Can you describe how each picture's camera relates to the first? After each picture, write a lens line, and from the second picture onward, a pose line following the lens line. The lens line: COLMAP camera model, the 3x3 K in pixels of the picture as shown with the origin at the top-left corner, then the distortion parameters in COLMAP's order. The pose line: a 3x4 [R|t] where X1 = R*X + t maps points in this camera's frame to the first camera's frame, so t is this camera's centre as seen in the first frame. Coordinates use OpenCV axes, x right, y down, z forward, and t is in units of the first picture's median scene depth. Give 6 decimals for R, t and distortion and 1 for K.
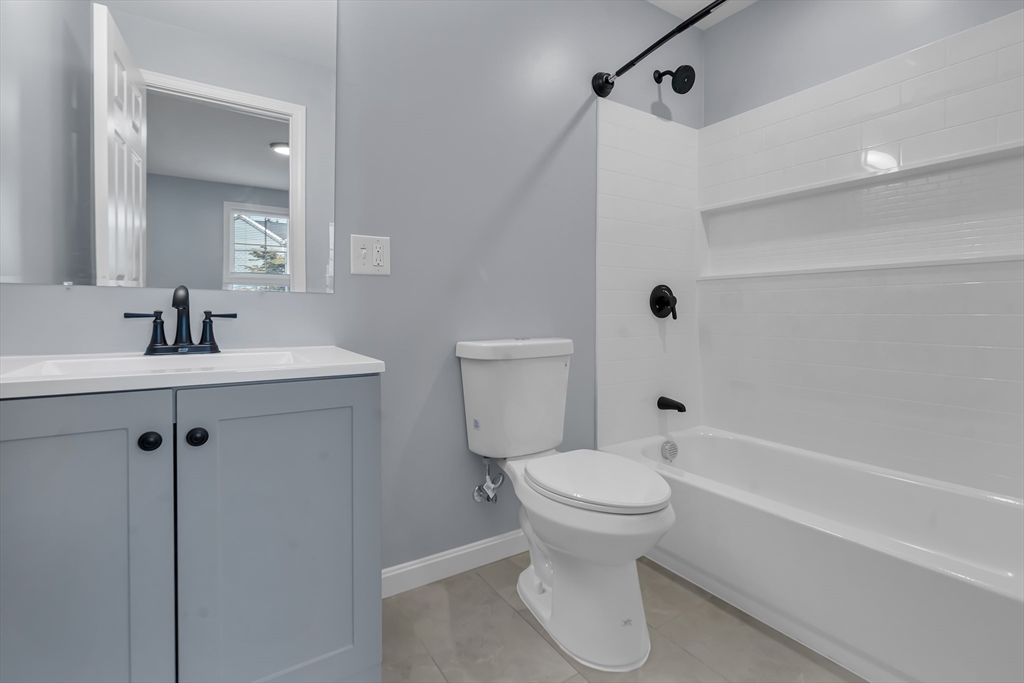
lens RADIAL K [[472.0, 0, 521.5], [0, 472.0, 324.8], [0, 0, 1]] dist [-0.000311, 0.000138]
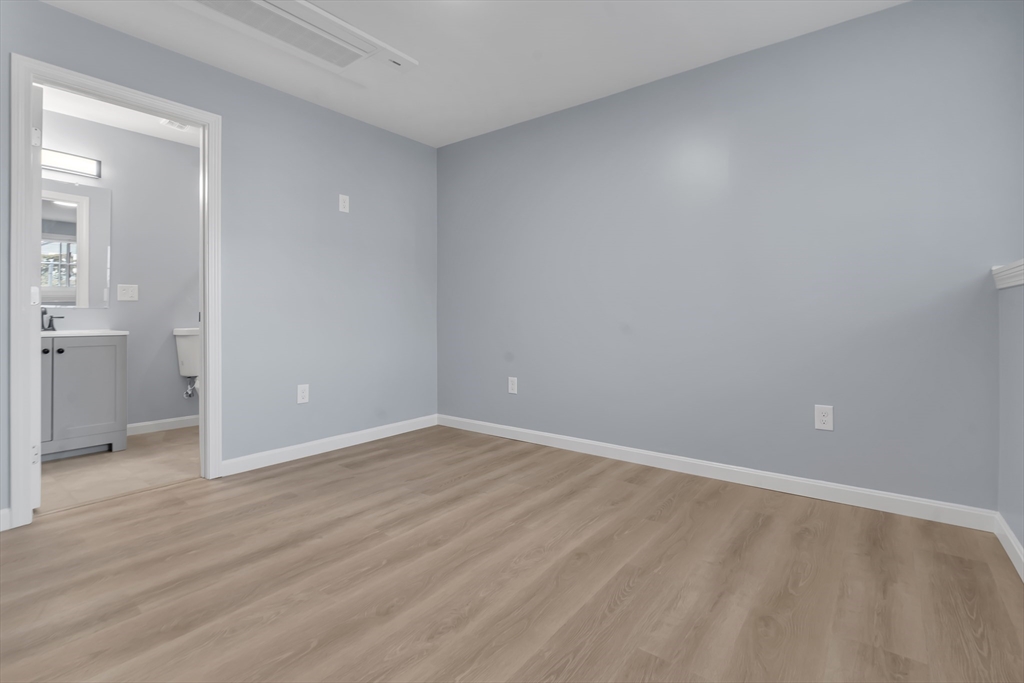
lens RADIAL K [[461.1, 0, 523.5], [0, 461.1, 325.1], [0, 0, 1]] dist [-0.005261, 0.000329]
pose [[0.938899, -0.009696, 0.344055, 0.746746], [0.013436, 0.999874, -0.008490, 0.064162], [-0.343930, 0.012594, 0.938911, -1.843582]]
